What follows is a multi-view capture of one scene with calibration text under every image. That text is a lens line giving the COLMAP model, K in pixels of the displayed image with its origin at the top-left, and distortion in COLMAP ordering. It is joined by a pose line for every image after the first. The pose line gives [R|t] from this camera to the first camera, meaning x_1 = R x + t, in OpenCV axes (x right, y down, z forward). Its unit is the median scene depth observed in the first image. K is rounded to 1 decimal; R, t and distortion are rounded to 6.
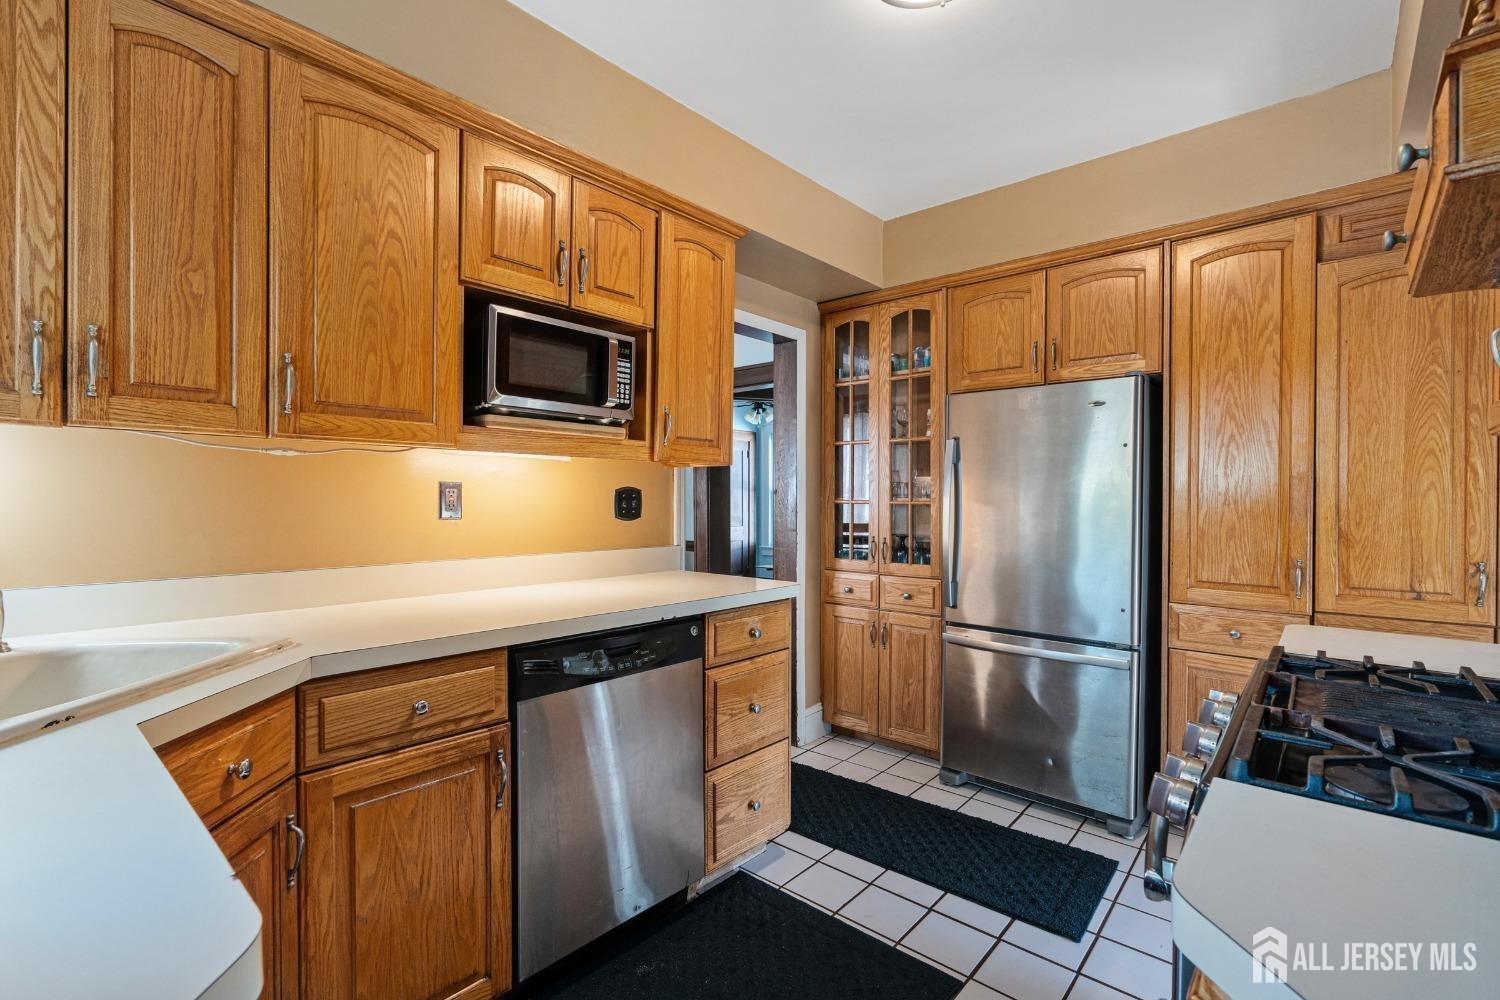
lens RADIAL K [[685.9, 0, 743.3], [0, 685.9, 504.0], [0, 0, 1]] dist [-0.001767, -0.000203]
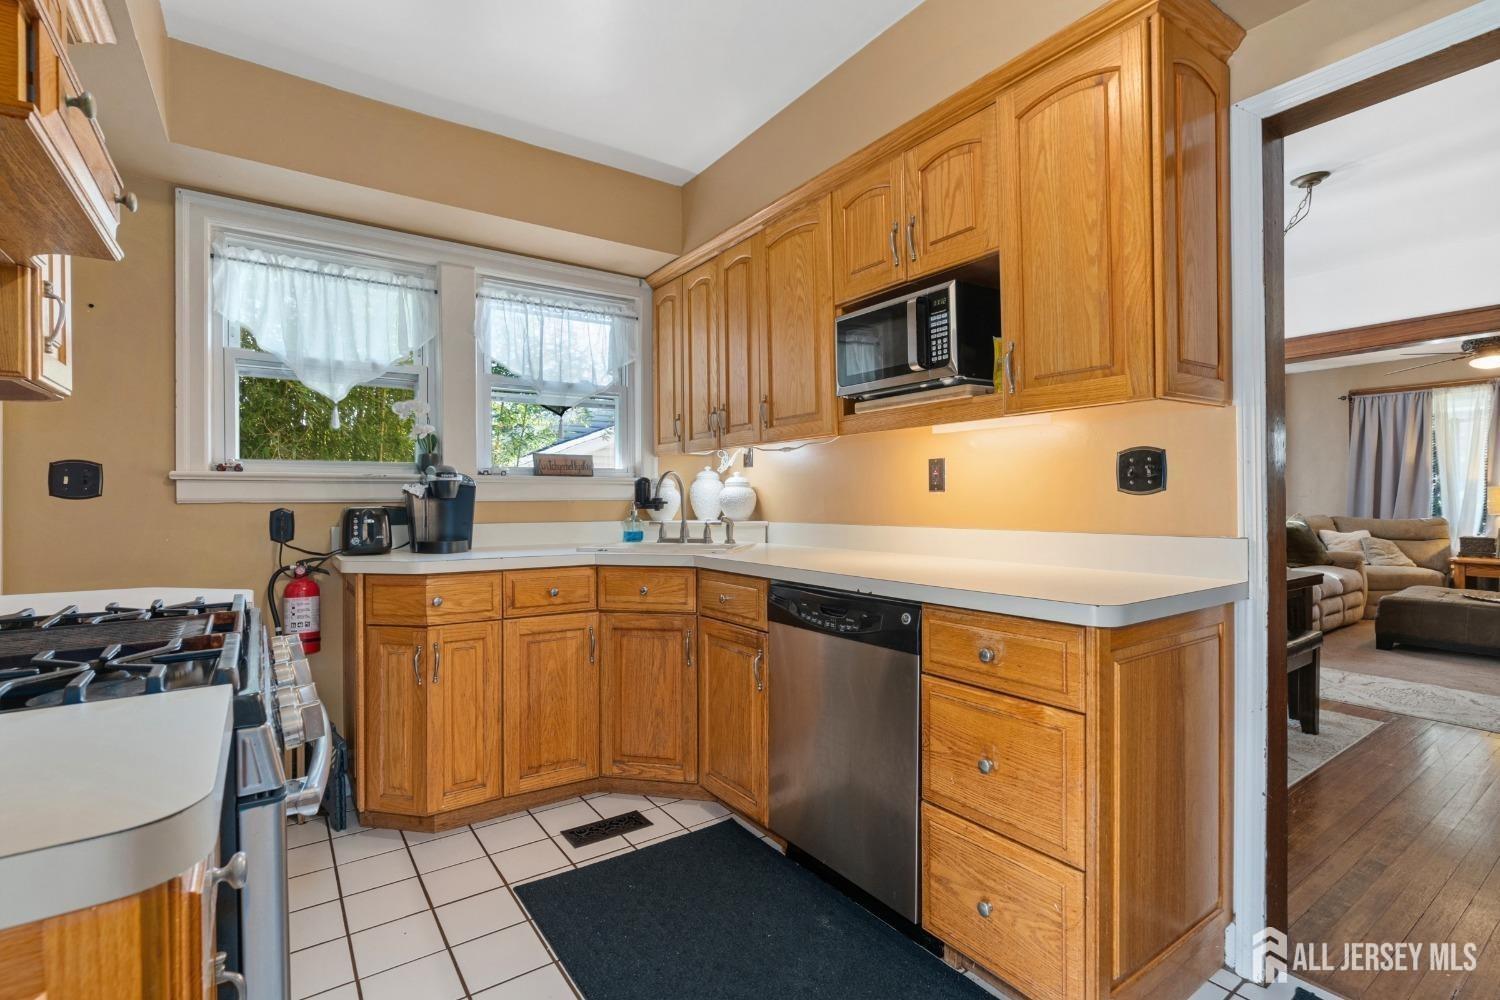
lens RADIAL K [[685.9, 0, 743.3], [0, 685.9, 504.0], [0, 0, 1]] dist [-0.001767, -0.000203]
pose [[-0.232964, 0.000201, -0.972485, 0.791265], [-0.006665, 0.999976, 0.001803, 0.043598], [0.972463, 0.006901, -0.232957, 0.996171]]
